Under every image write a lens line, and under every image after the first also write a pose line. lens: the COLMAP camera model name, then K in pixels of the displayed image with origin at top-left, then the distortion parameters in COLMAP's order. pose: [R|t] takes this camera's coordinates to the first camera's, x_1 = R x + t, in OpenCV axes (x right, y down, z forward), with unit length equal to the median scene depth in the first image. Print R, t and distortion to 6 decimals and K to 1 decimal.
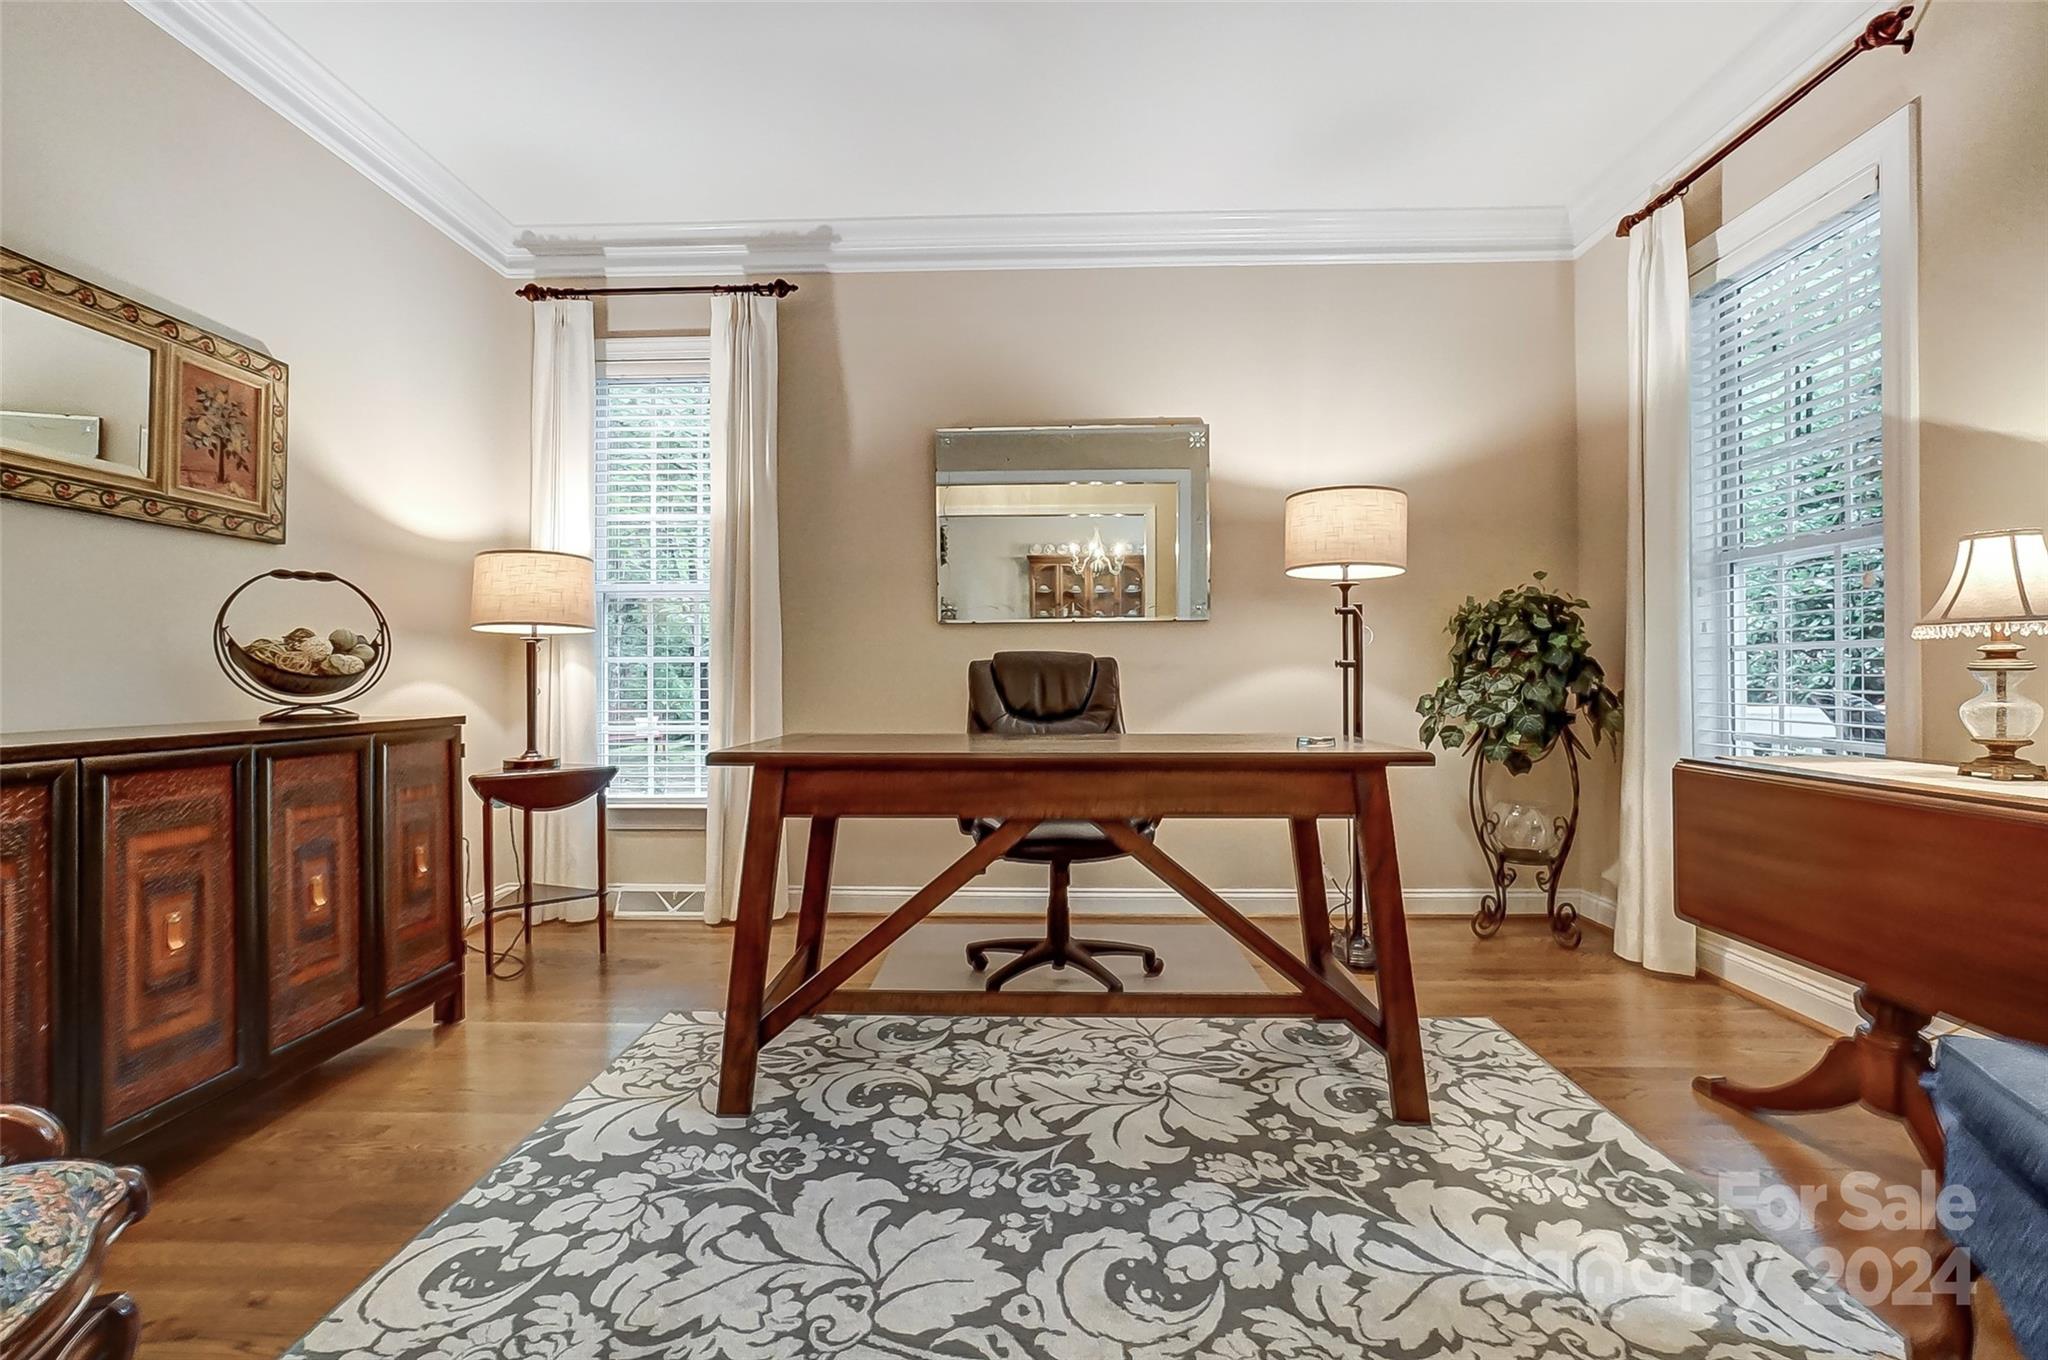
lens RADIAL K [[911.3, 0, 997.4], [0, 911.3, 679.1], [0, 0, 1]] dist [-0.026297, 0.009784]
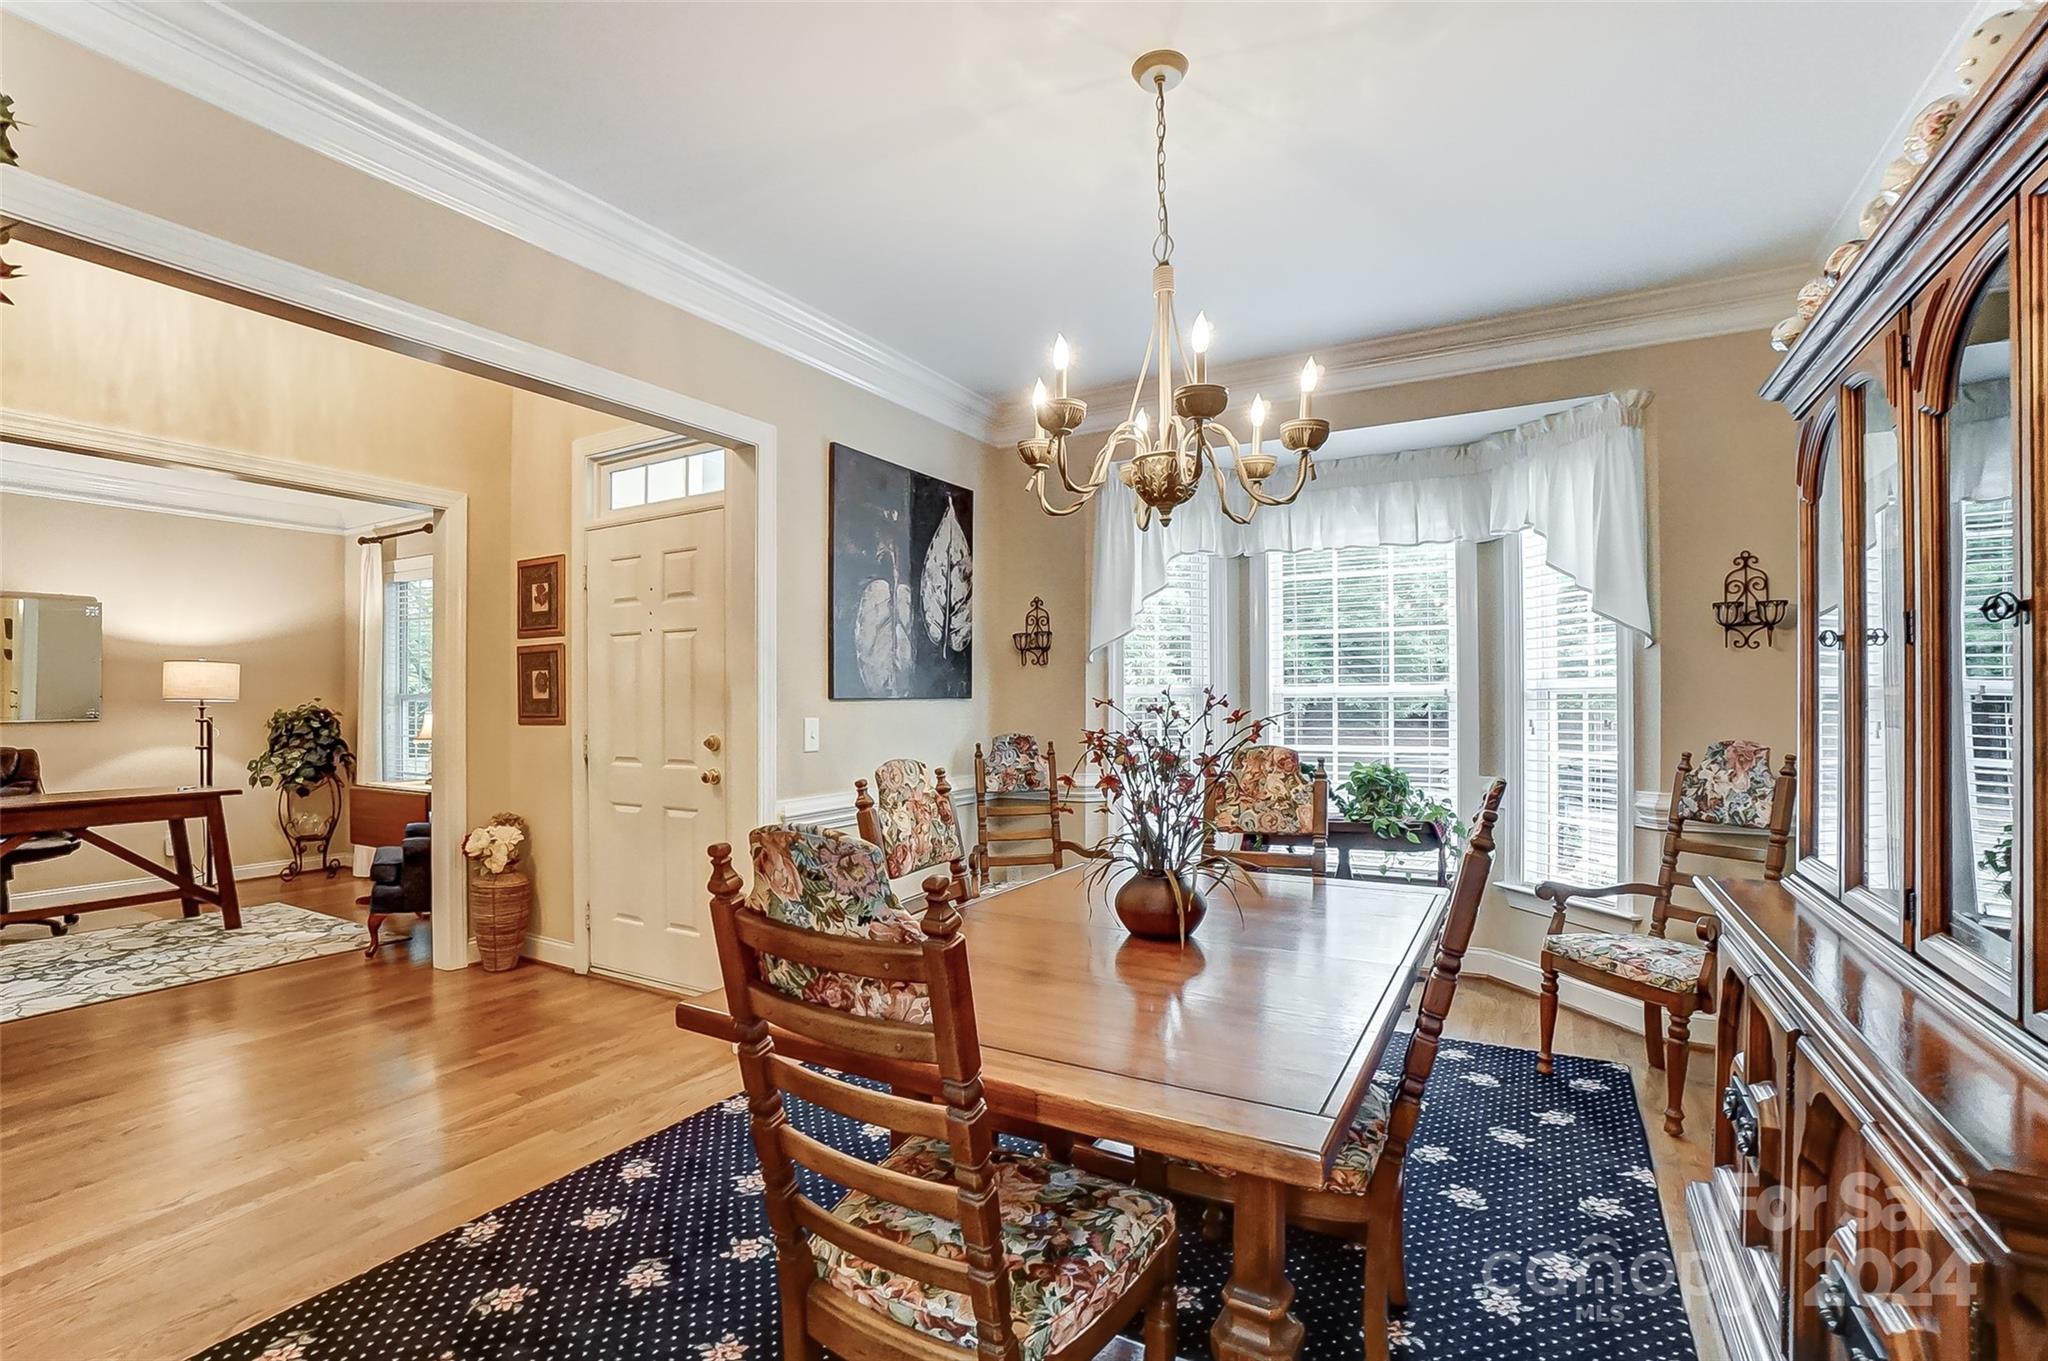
lens RADIAL K [[924.4, 0, 1002.0], [0, 924.4, 706.4], [0, 0, 1]] dist [-0.029966, 0.013553]
pose [[0.463932, 0.001254, 0.885870, -0.785239], [-0.000026, 0.999999, -0.001402, -0.146740], [-0.885871, 0.000627, 0.463932, -2.039610]]
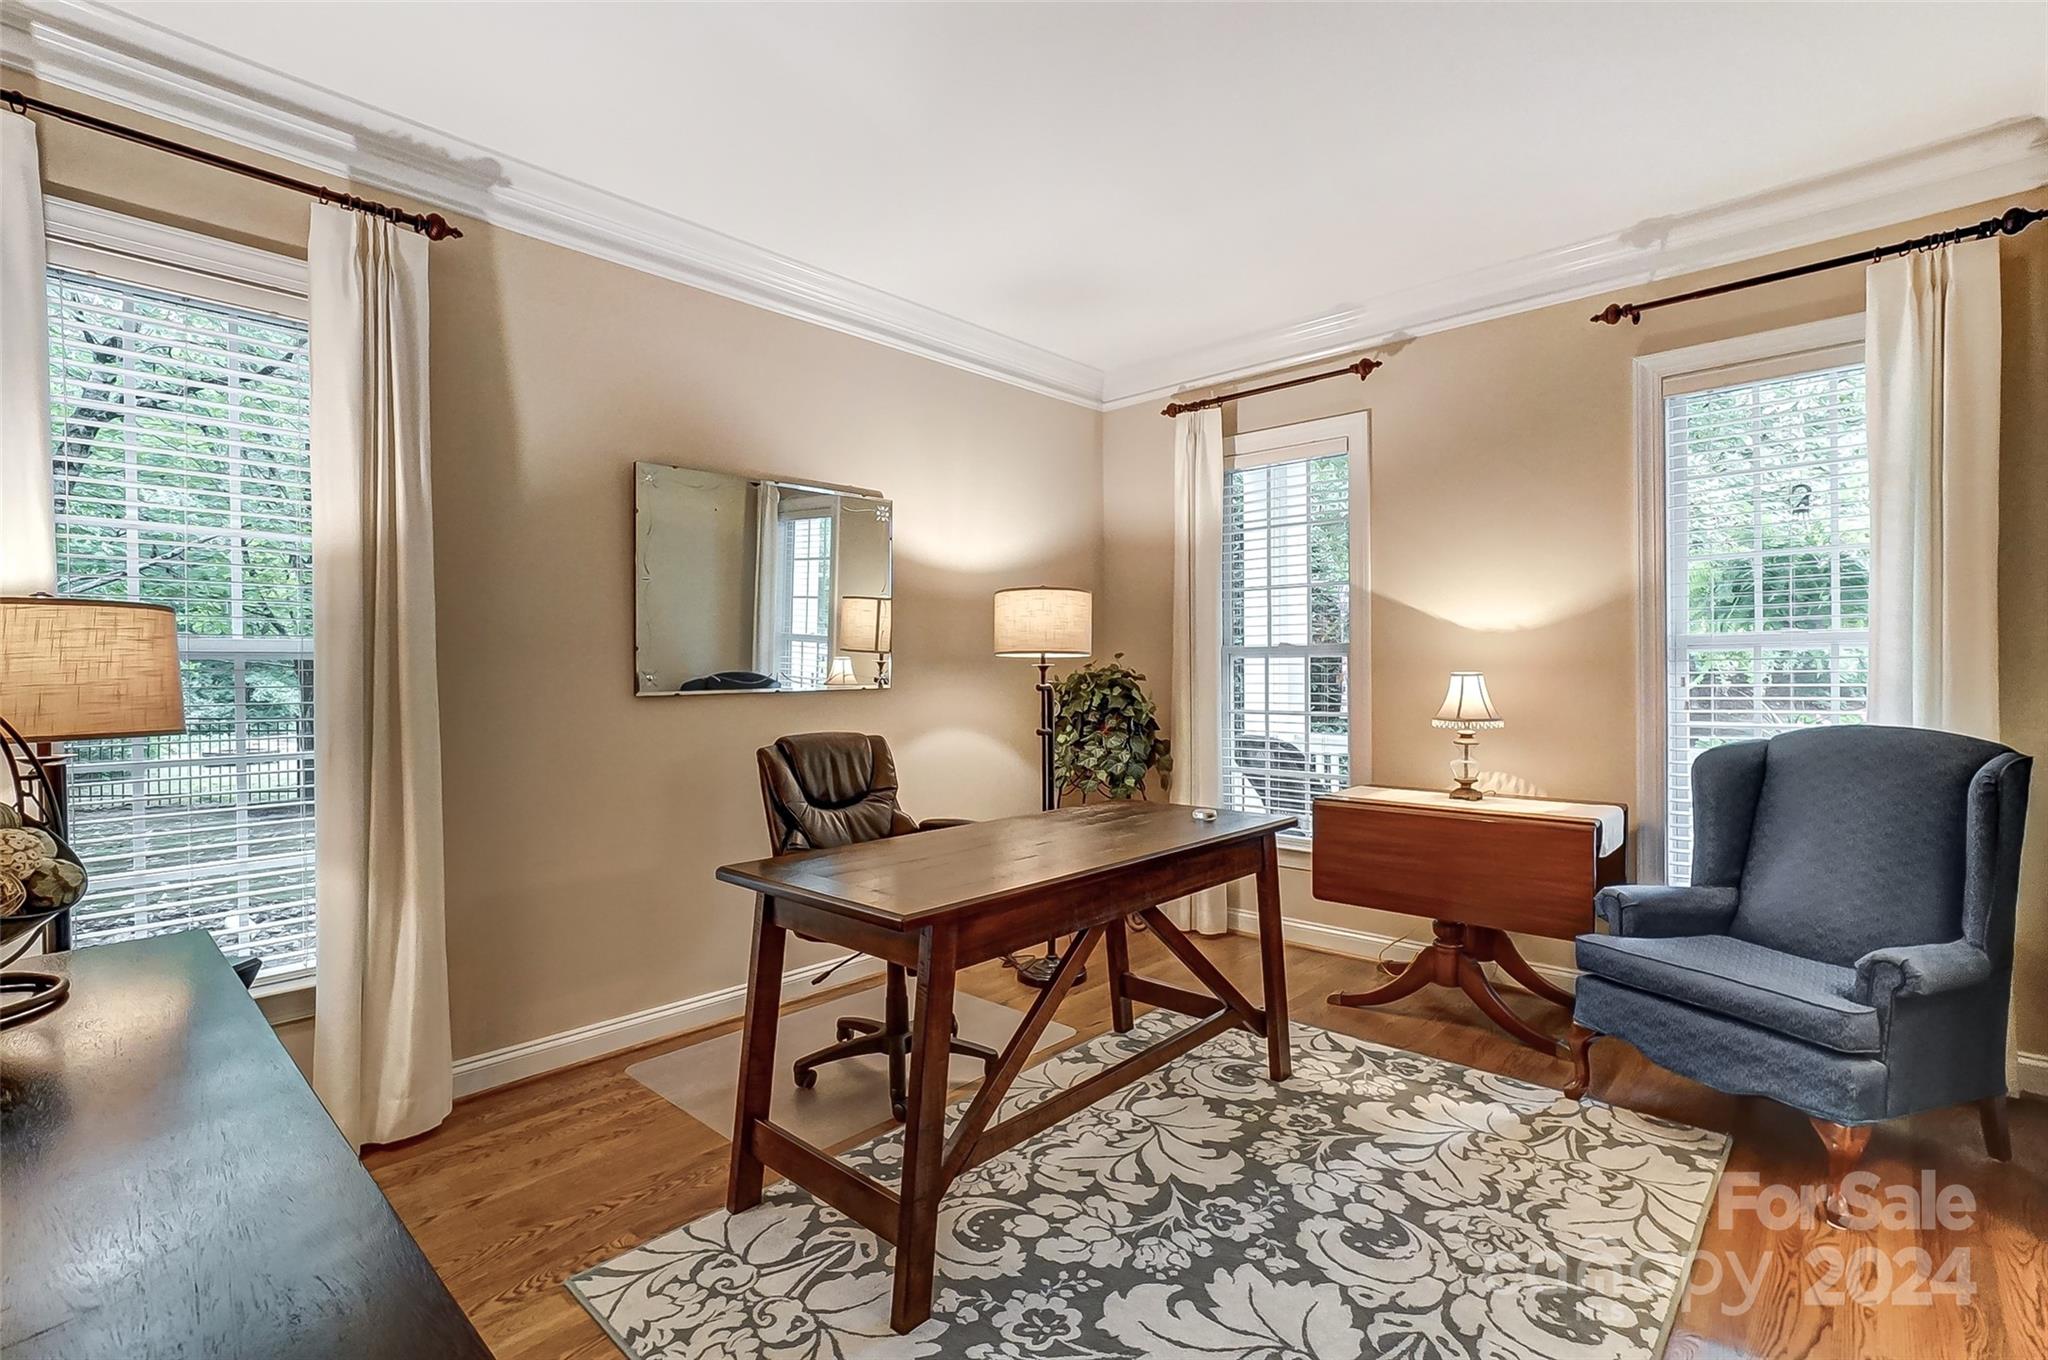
lens RADIAL K [[952.0, 0, 1001.0], [0, 952.0, 685.5], [0, 0, 1]] dist [-0.020488, 0.014048]
pose [[0.658719, -0.015731, 0.752225, -0.867442], [0.011029, 0.999876, 0.011251, -0.135515], [-0.752309, 0.000885, 0.658810, 0.318911]]
